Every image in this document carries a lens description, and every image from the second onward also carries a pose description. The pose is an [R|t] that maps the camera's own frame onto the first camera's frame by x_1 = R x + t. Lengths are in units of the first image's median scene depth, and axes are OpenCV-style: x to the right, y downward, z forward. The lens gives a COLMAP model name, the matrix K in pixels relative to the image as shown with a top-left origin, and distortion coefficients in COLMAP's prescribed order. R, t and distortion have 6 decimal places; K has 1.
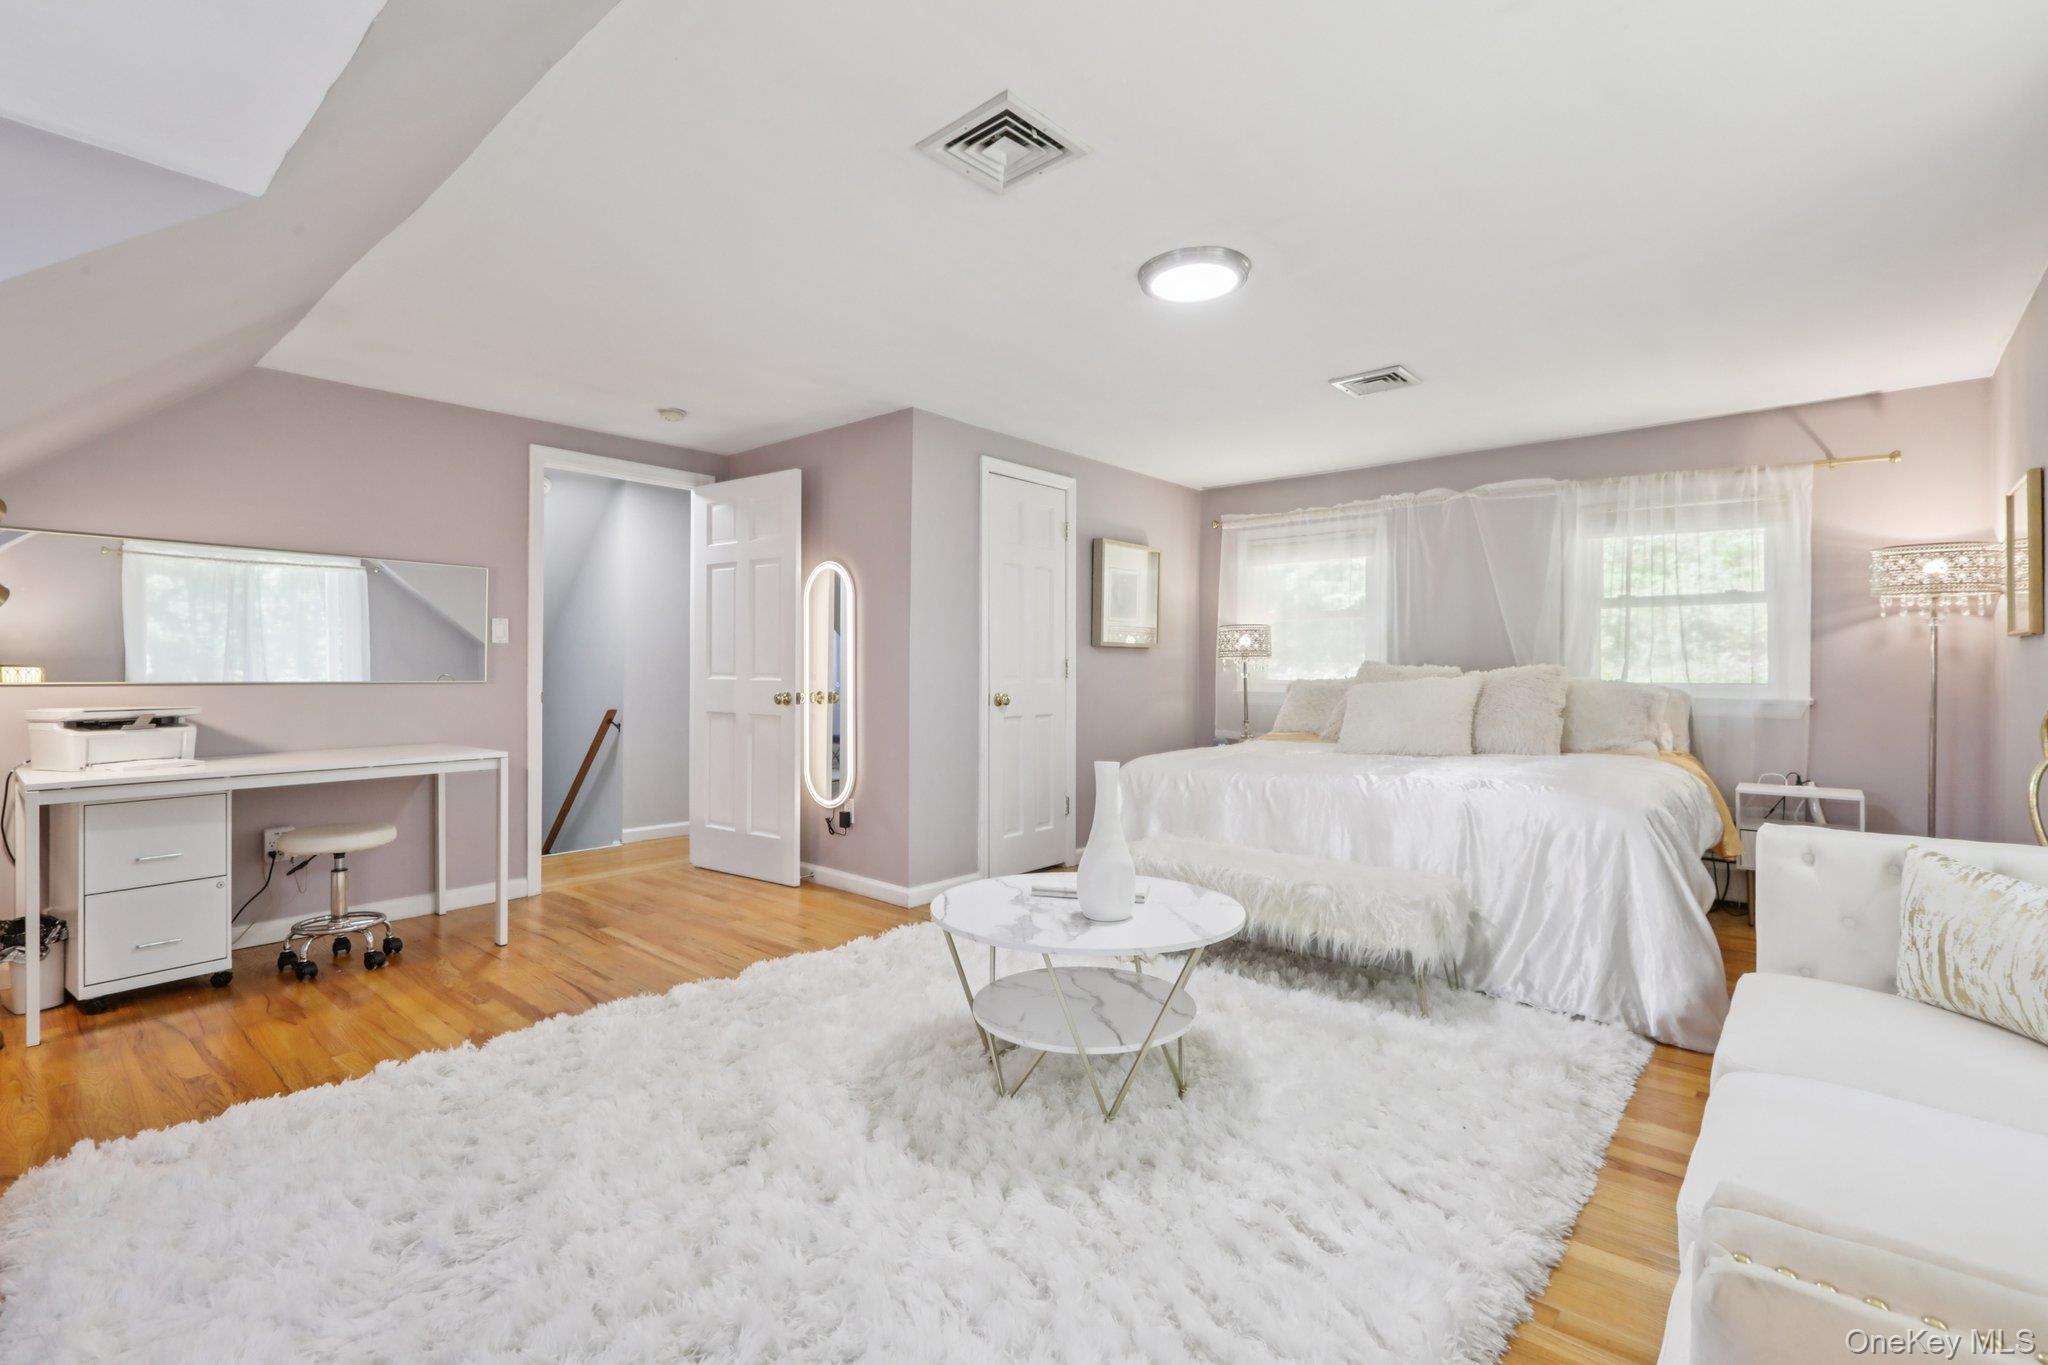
lens RADIAL K [[907.2, 0, 1022.3], [0, 907.2, 674.7], [0, 0, 1]] dist [0.000753, 0.000386]
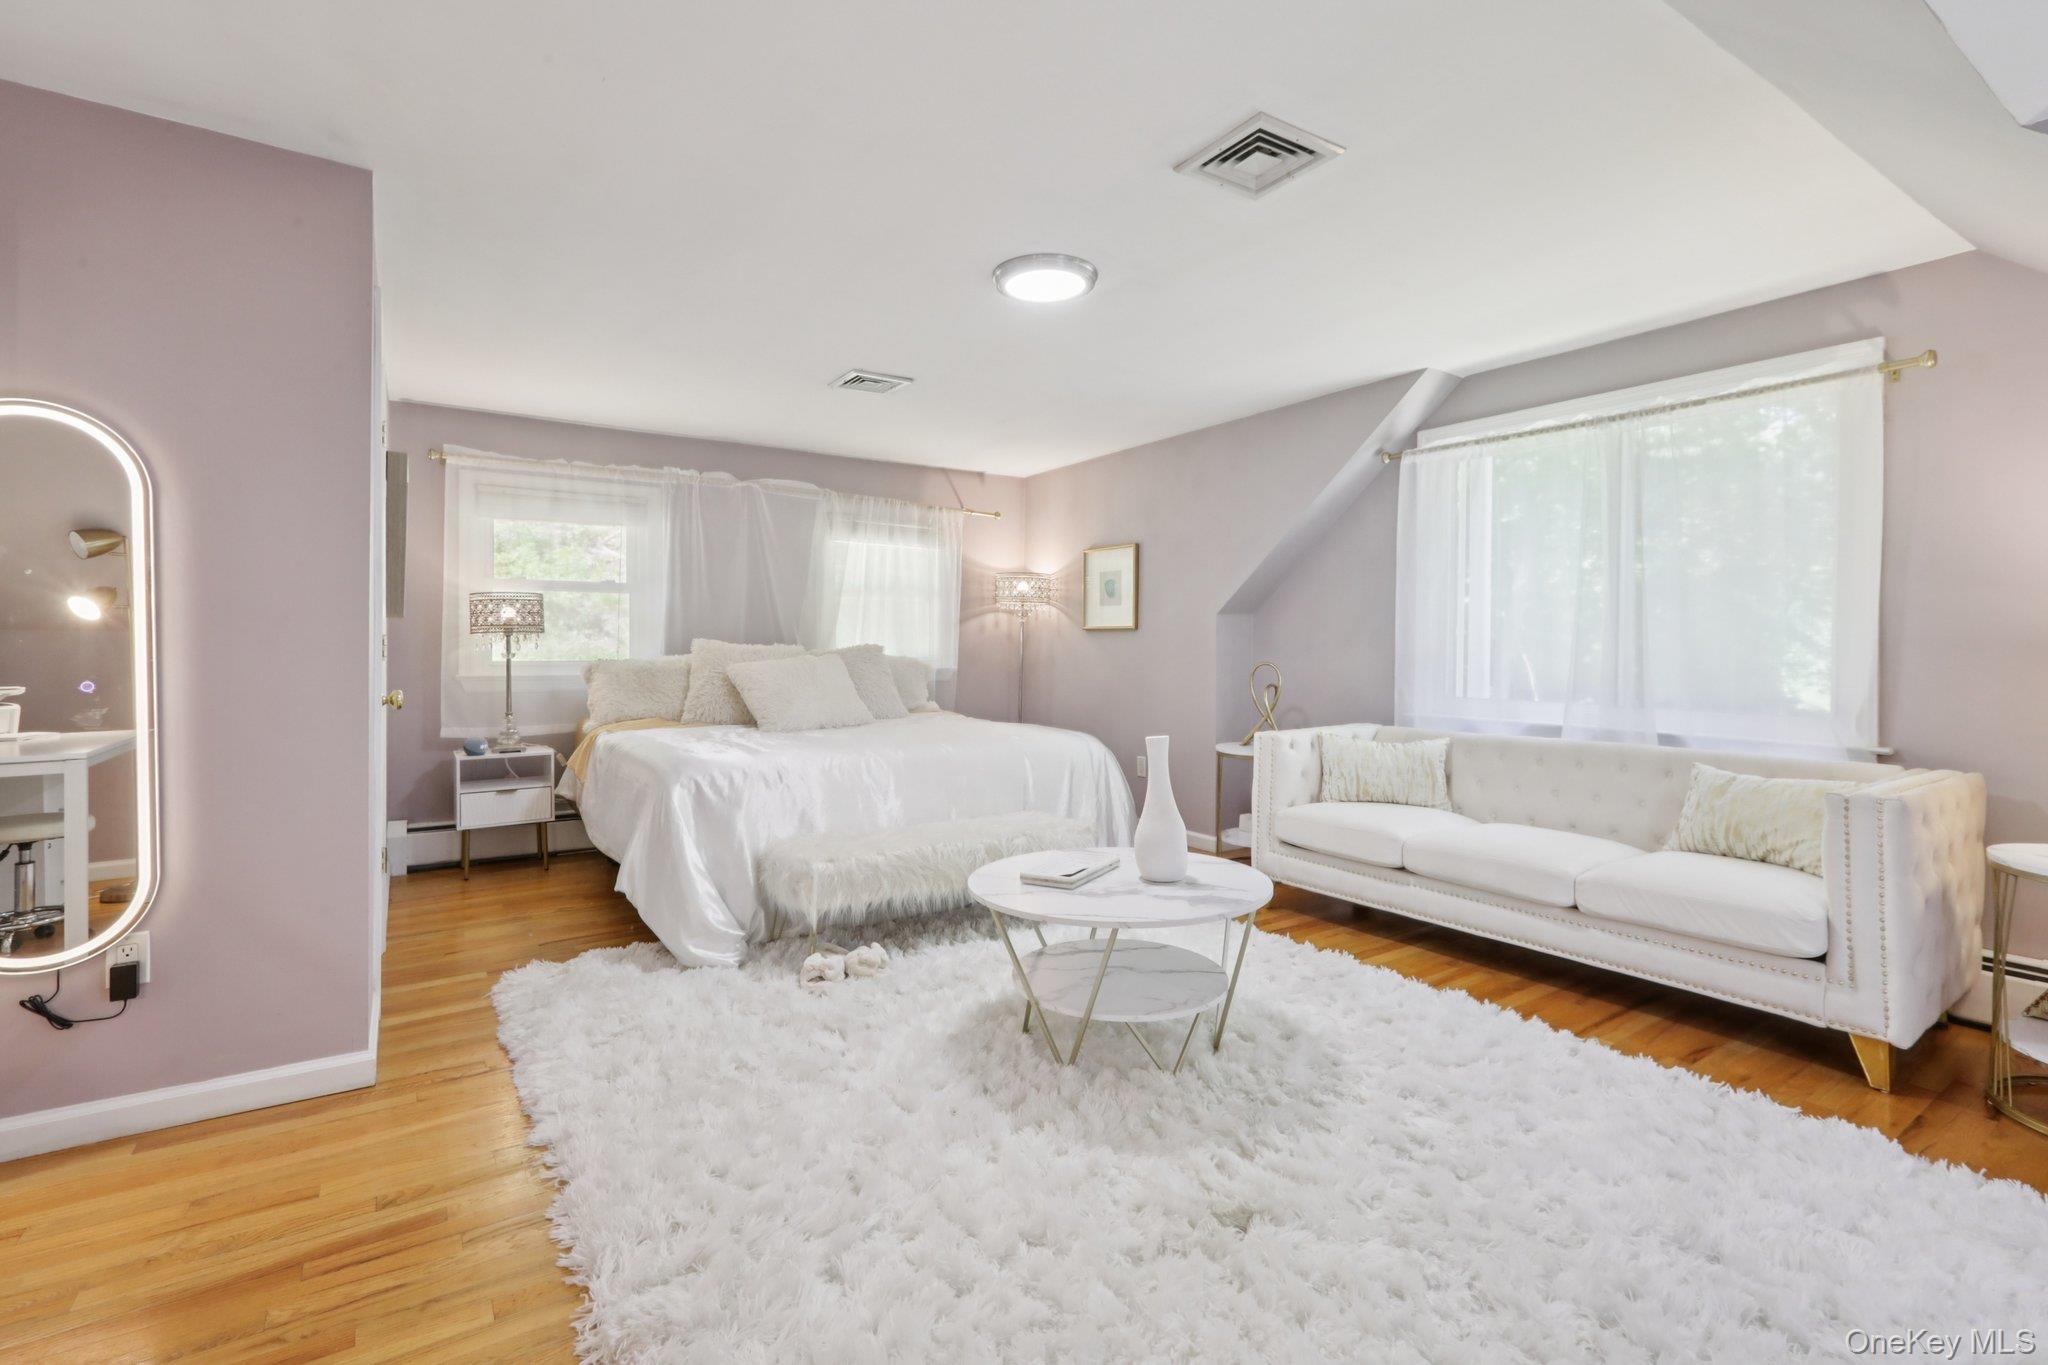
lens RADIAL K [[931.9, 0, 1003.2], [0, 931.9, 655.6], [0, 0, 1]] dist [0.000726, 0.000347]
pose [[0.274472, -0.010998, 0.961532, -0.557533], [0.006381, 0.999933, 0.009616, -0.006212], [-0.961574, 0.003496, 0.274524, 0.475239]]
